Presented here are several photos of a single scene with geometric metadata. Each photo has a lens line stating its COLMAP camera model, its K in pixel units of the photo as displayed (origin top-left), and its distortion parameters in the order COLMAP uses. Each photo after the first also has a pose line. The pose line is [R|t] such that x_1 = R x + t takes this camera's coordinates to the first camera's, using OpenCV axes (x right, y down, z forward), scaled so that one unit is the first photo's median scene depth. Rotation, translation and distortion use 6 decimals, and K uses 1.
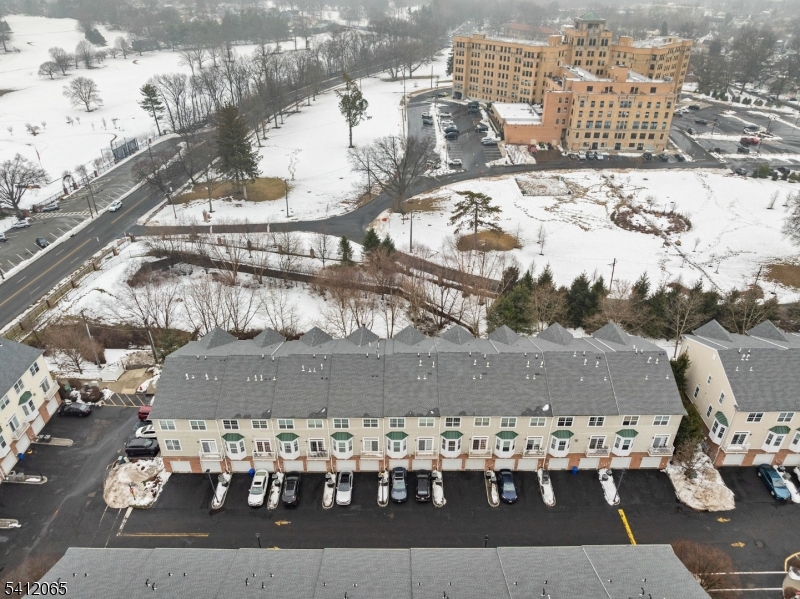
lens RADIAL K [[559.3, 0, 400.7], [0, 559.3, 299.4], [0, 0, 1]] dist [-0.035944, -0.000998]
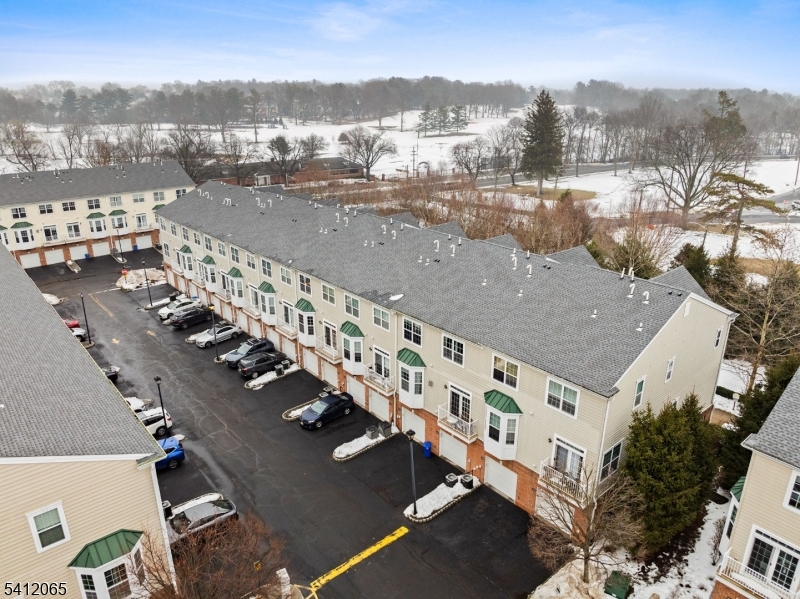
lens RADIAL K [[559.3, 0, 400.5], [0, 559.3, 299.0], [0, 0, 1]] dist [-0.035944, -0.000998]
pose [[0.656416, 0.260454, -0.708012, 0.418685], [-0.387496, 0.921650, -0.020213, 0.127720], [0.647275, 0.287620, 0.705911, 0.367342]]
